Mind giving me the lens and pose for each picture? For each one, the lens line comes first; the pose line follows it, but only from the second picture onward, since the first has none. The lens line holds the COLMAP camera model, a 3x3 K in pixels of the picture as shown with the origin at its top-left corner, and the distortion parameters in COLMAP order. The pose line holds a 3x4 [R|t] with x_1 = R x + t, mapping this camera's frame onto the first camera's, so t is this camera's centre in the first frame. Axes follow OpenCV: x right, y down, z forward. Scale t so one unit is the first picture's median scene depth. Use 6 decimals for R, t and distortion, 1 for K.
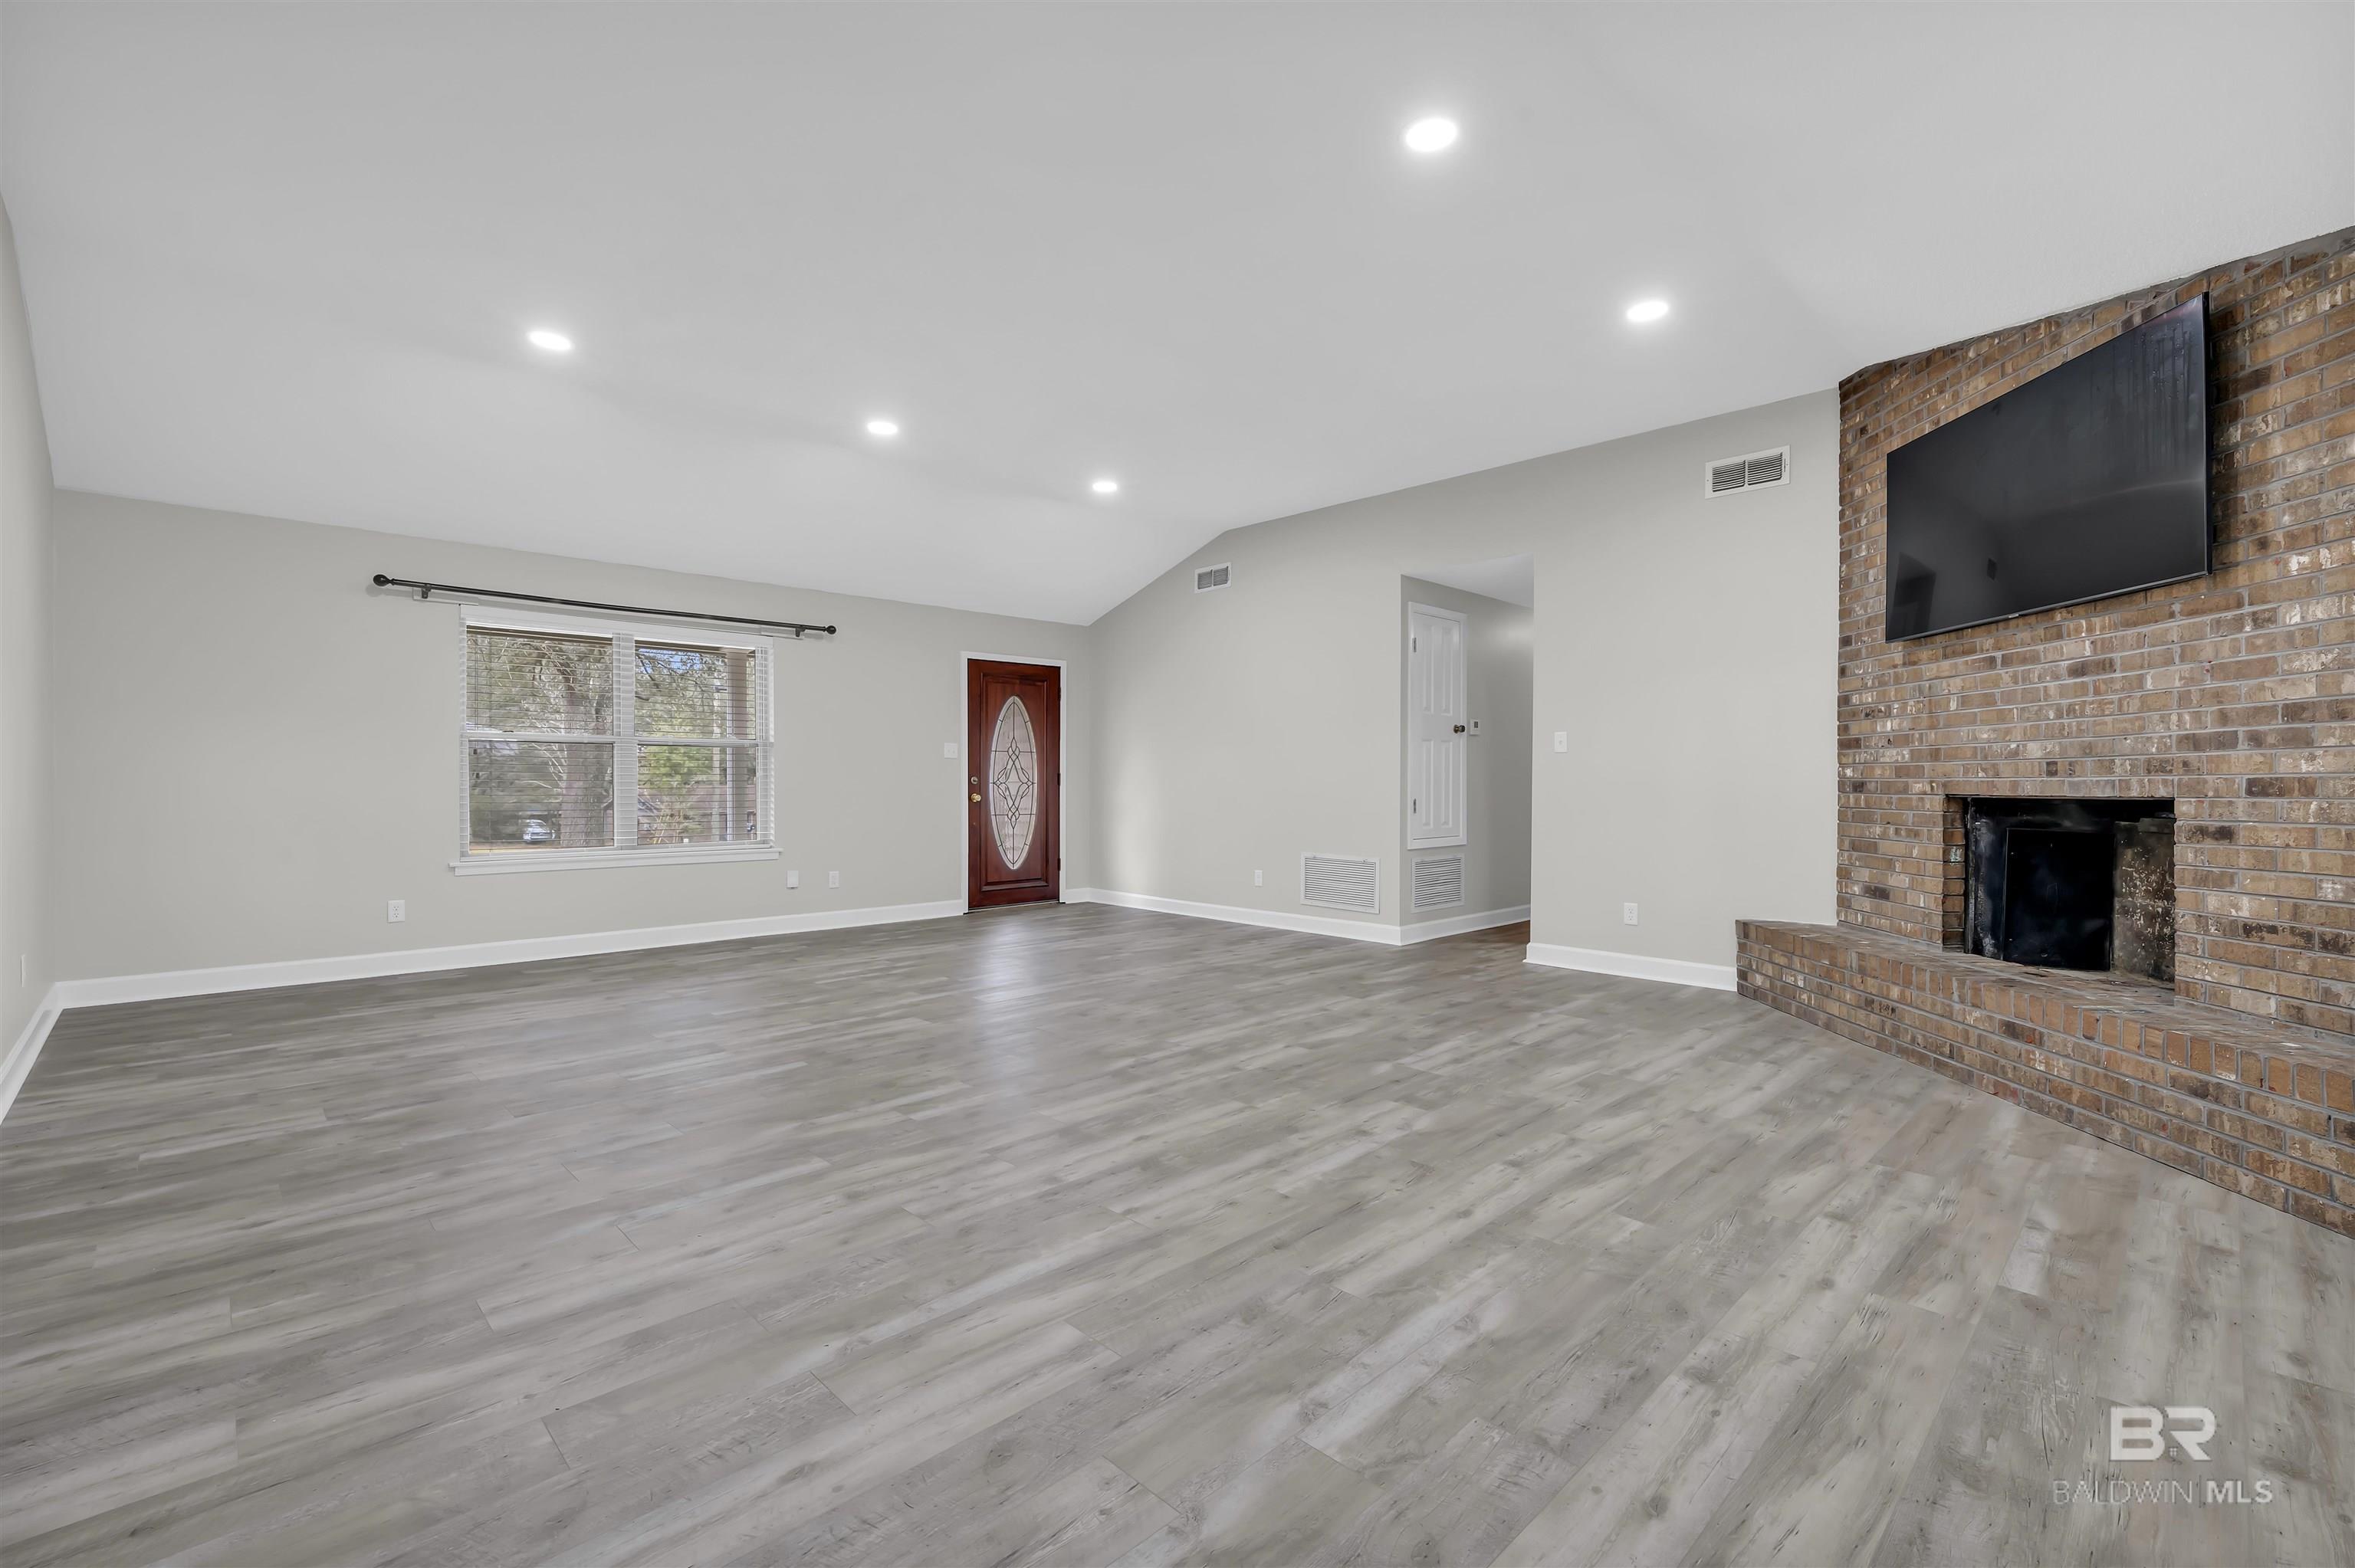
lens RADIAL K [[1019.2, 0, 1187.9], [0, 1019.2, 776.6], [0, 0, 1]] dist [-0.000792, -0.000049]
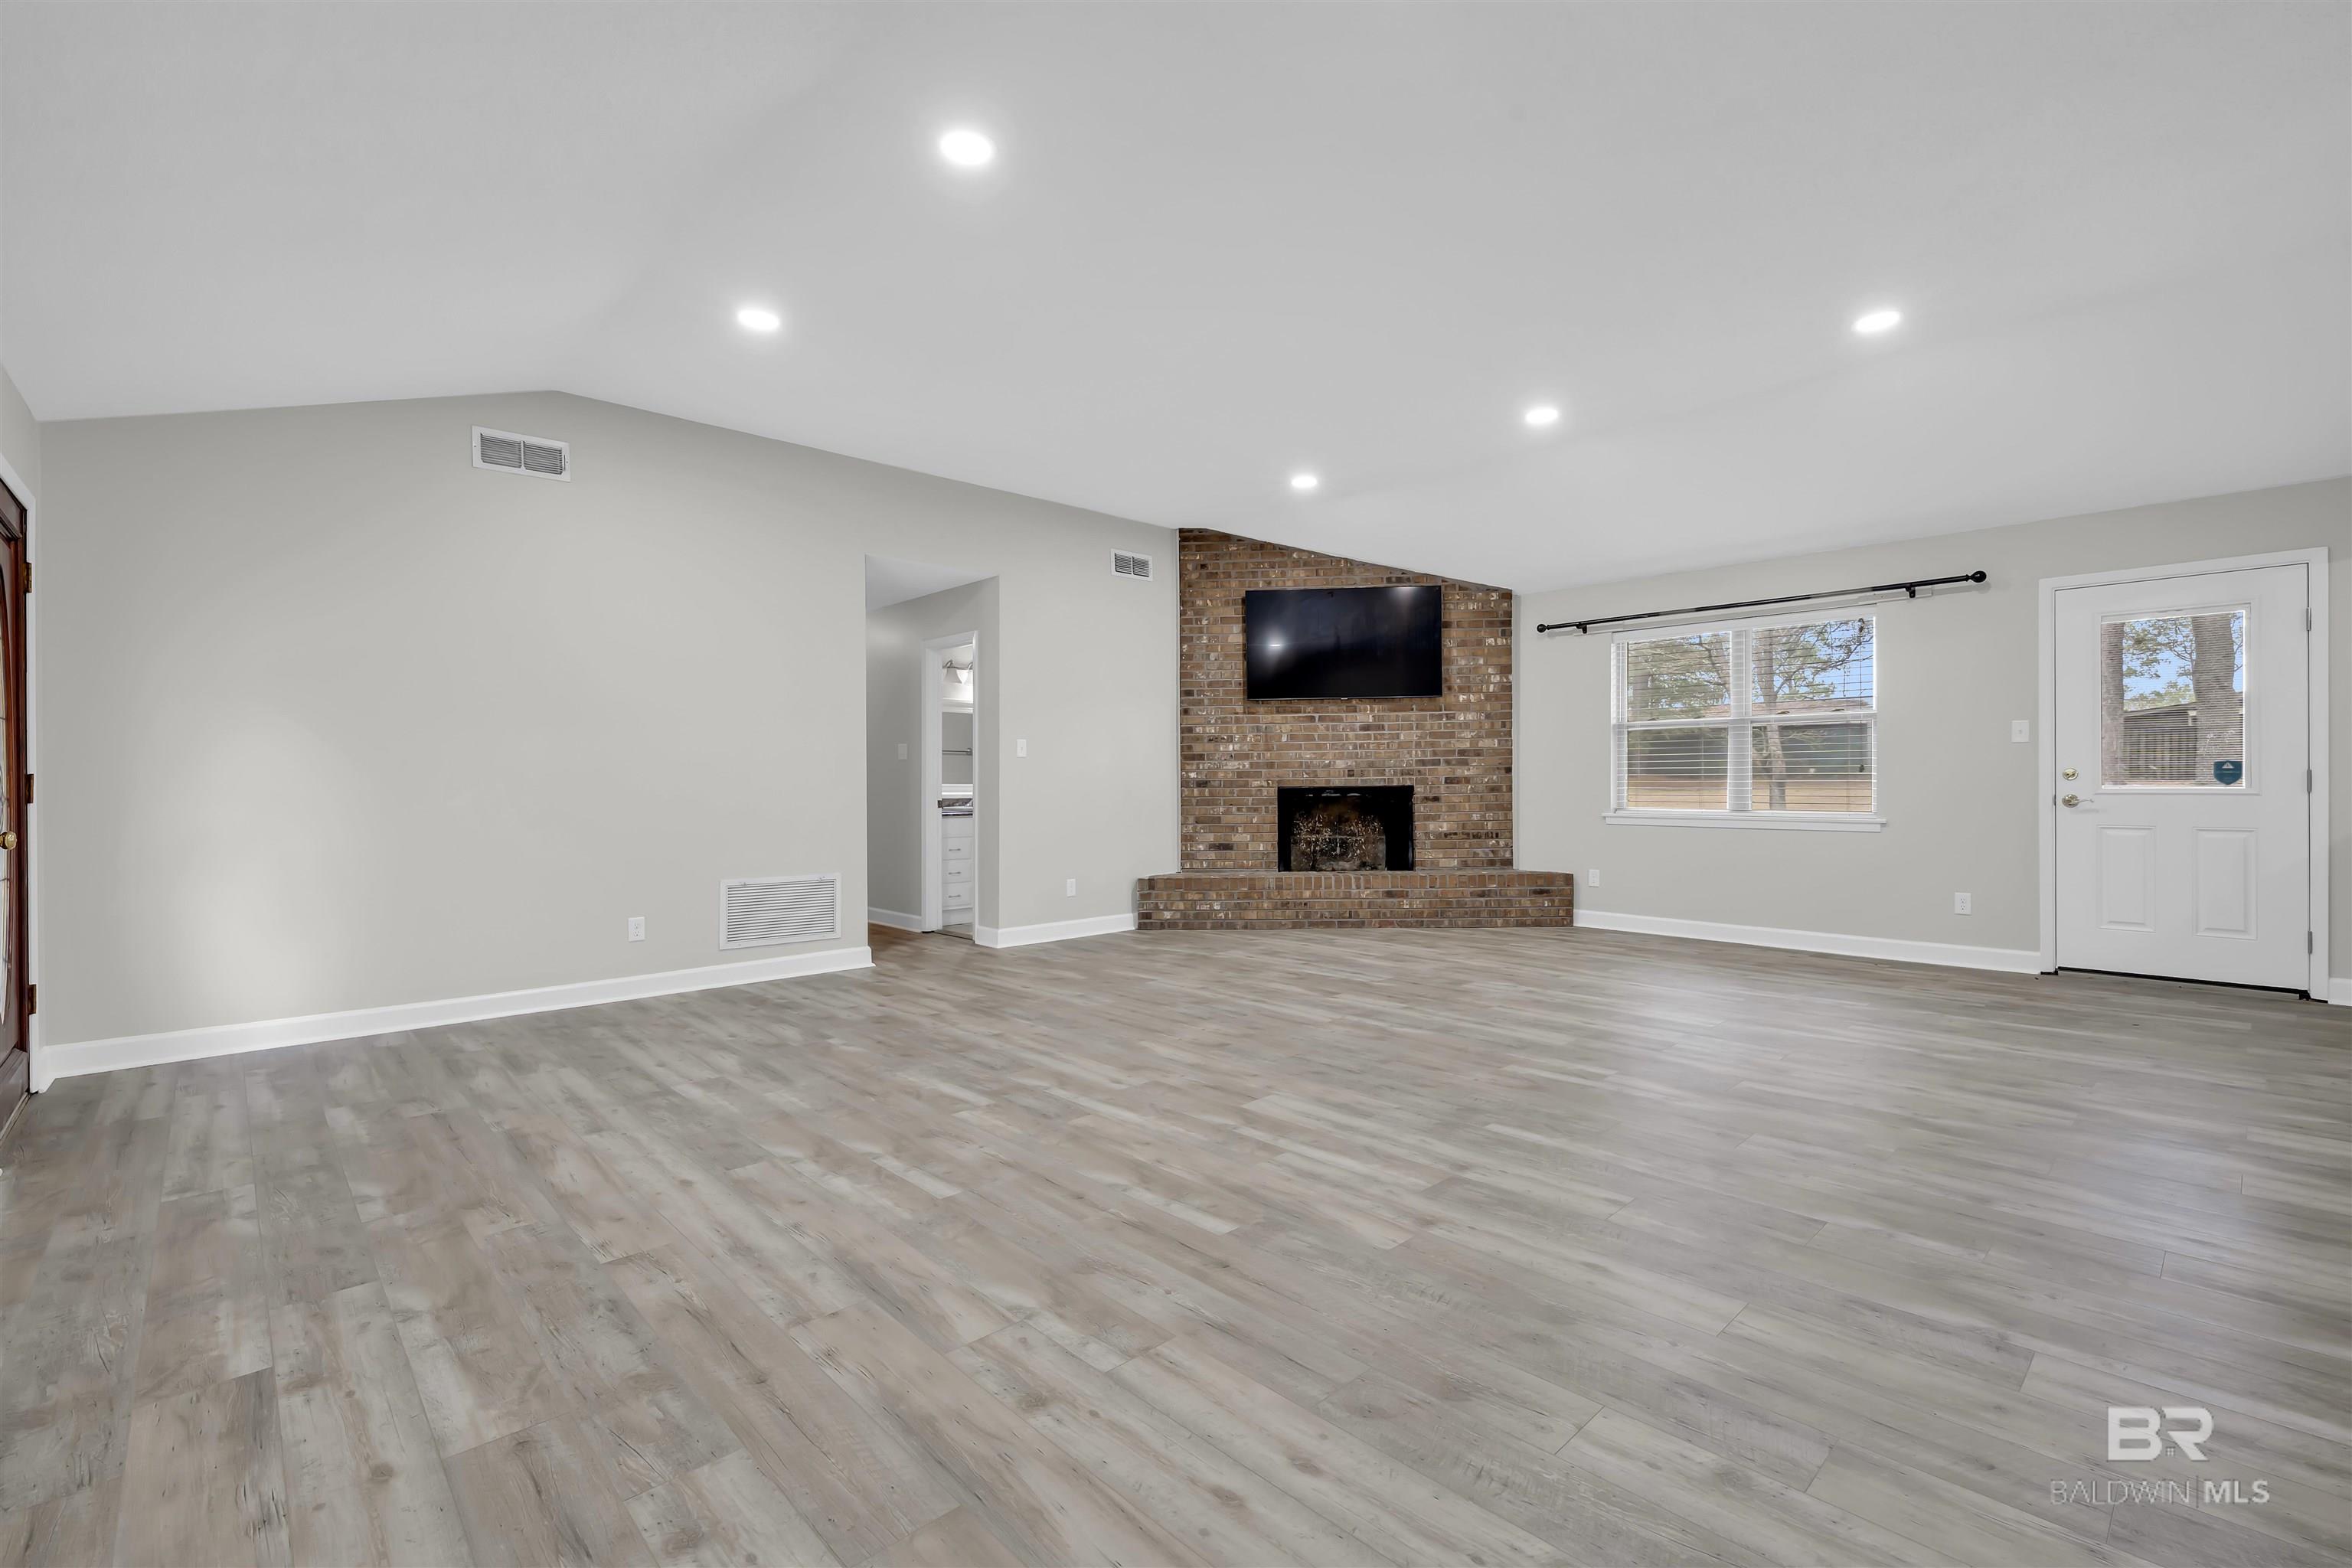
lens RADIAL K [[1018.0, 0, 1186.4], [0, 1018.0, 776.6], [0, 0, 1]] dist [-0.000792, -0.000049]
pose [[0.019377, 0.001793, 0.999811, -1.246374], [0.004908, 0.999986, -0.001889, 0.001772], [-0.999800, 0.004944, 0.019367, 1.276426]]
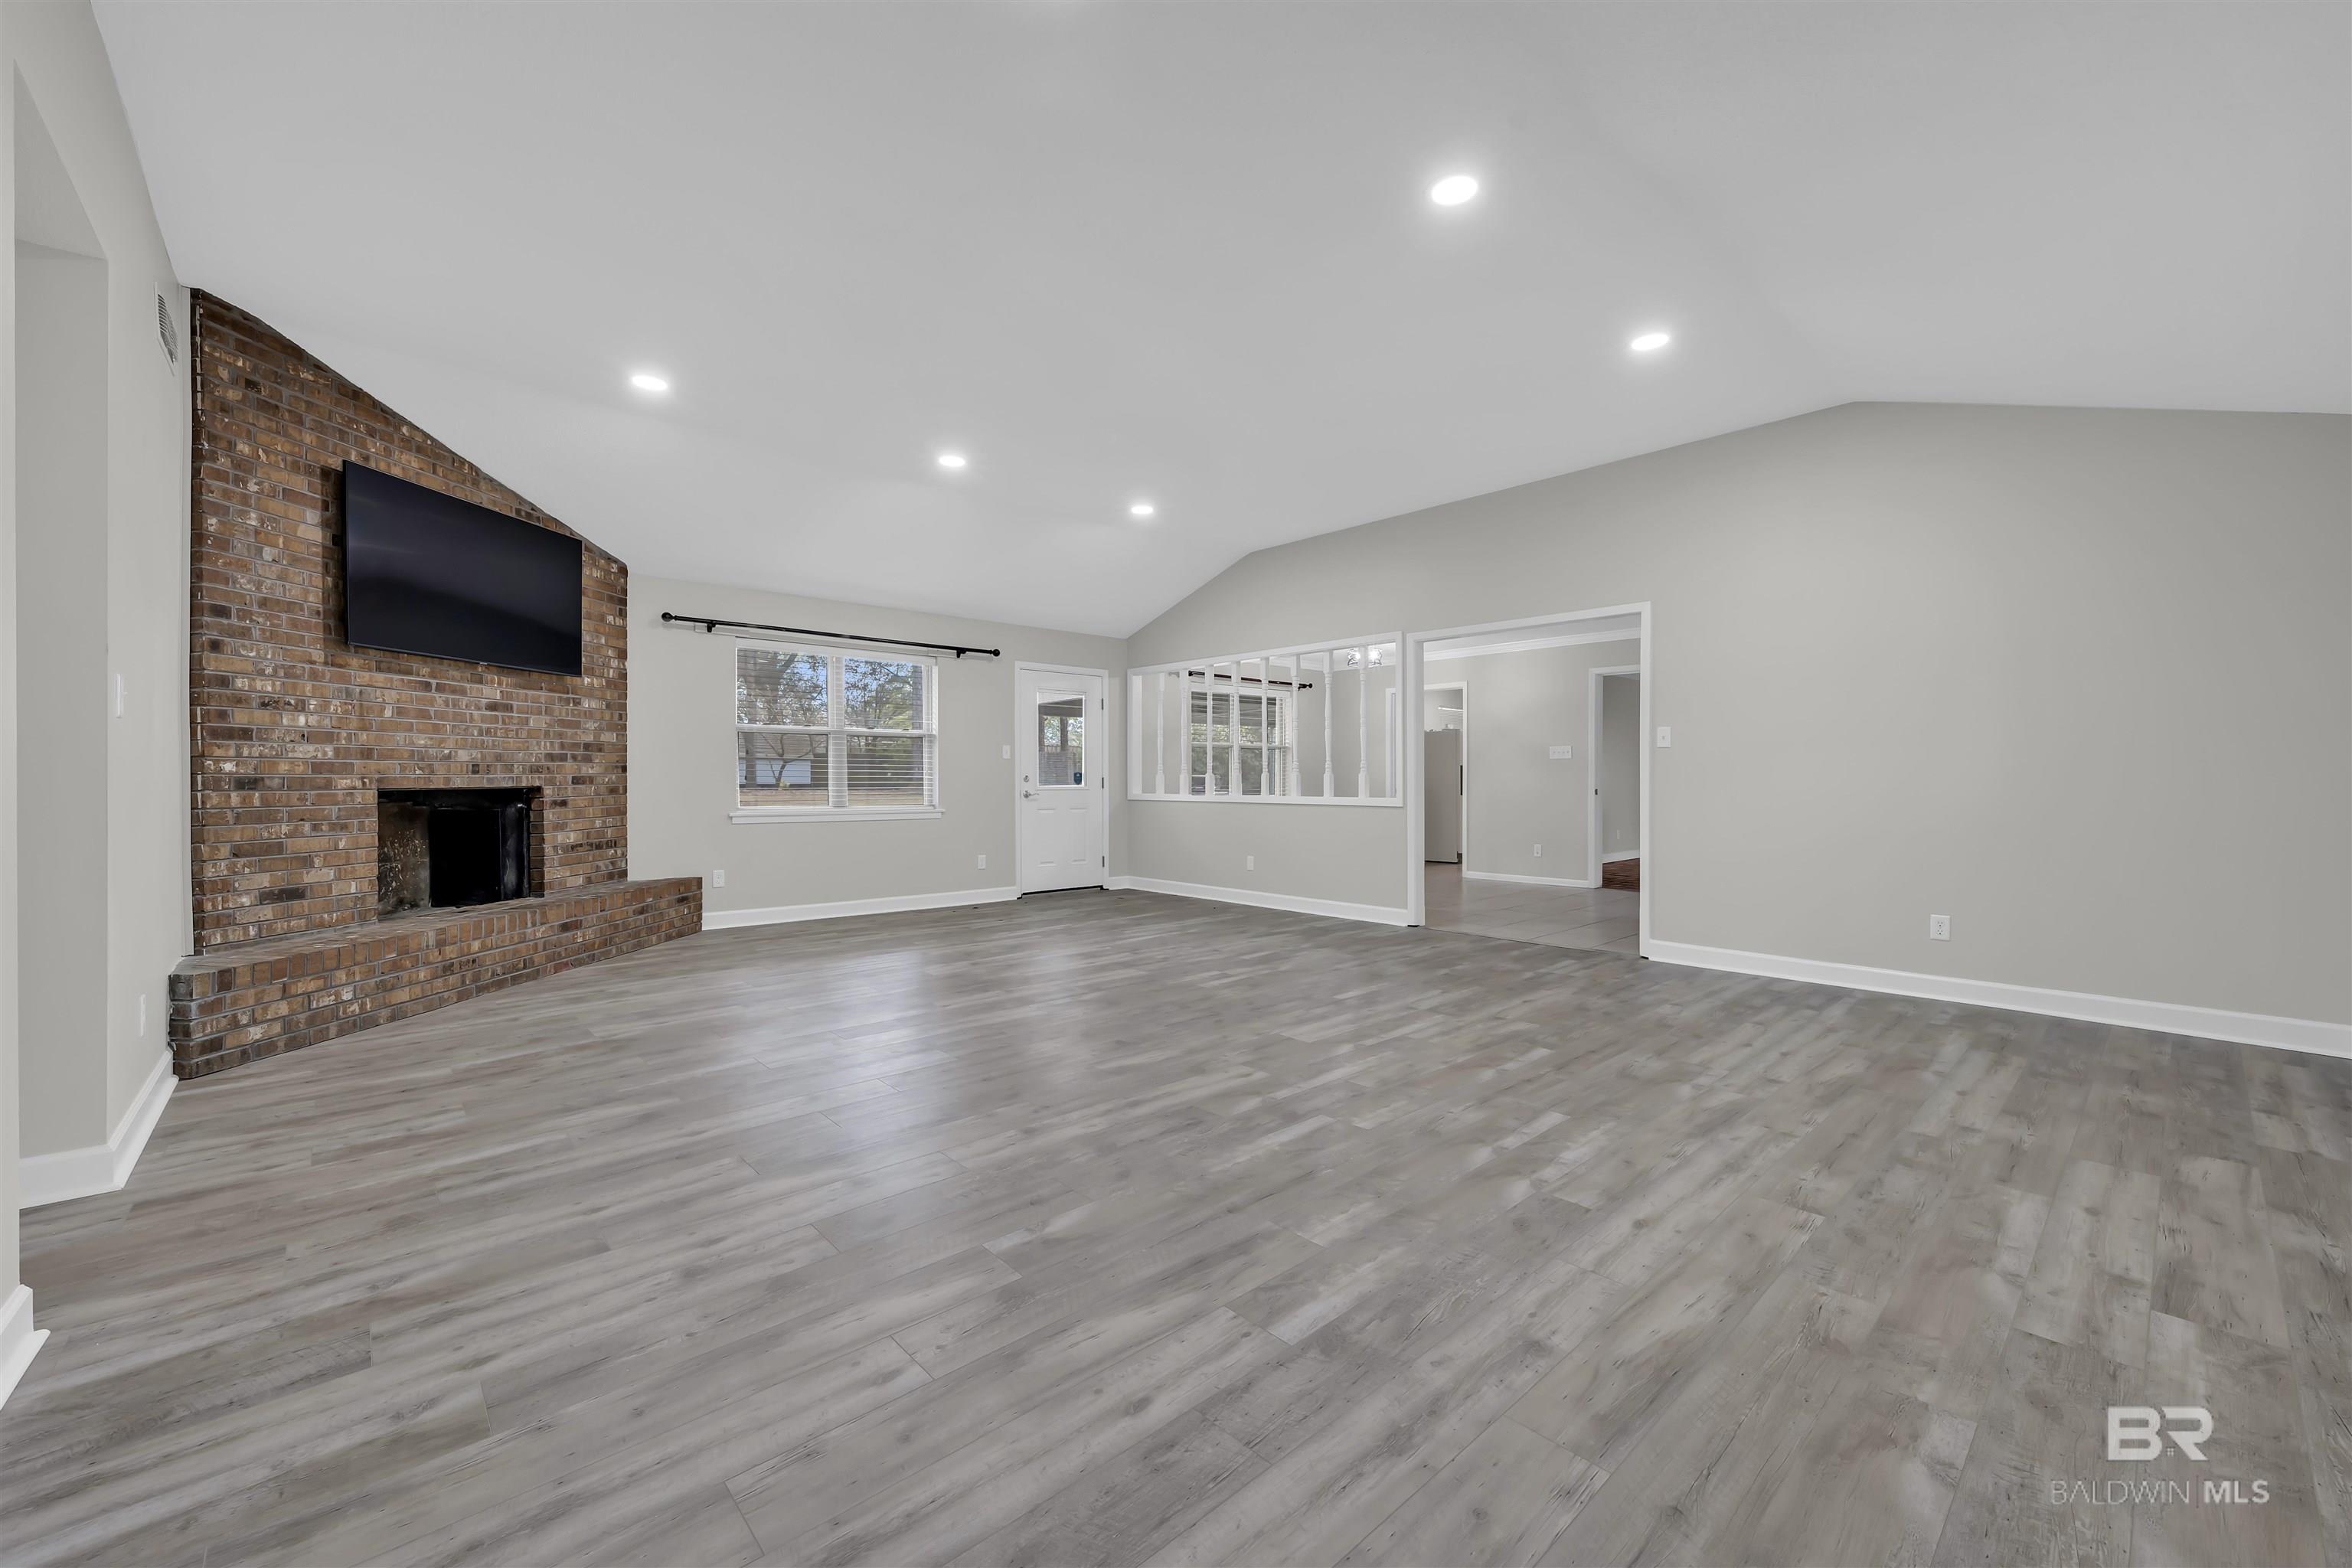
lens RADIAL K [[928.5, 0, 1180.3], [0, 928.5, 779.5], [0, 0, 1]] dist [-0.002441, -0.000053]
pose [[-0.999132, -0.002445, 0.041582, -0.236263], [-0.002546, 0.999994, -0.002370, 0.008096], [-0.041575, -0.002474, -0.999132, 2.272571]]
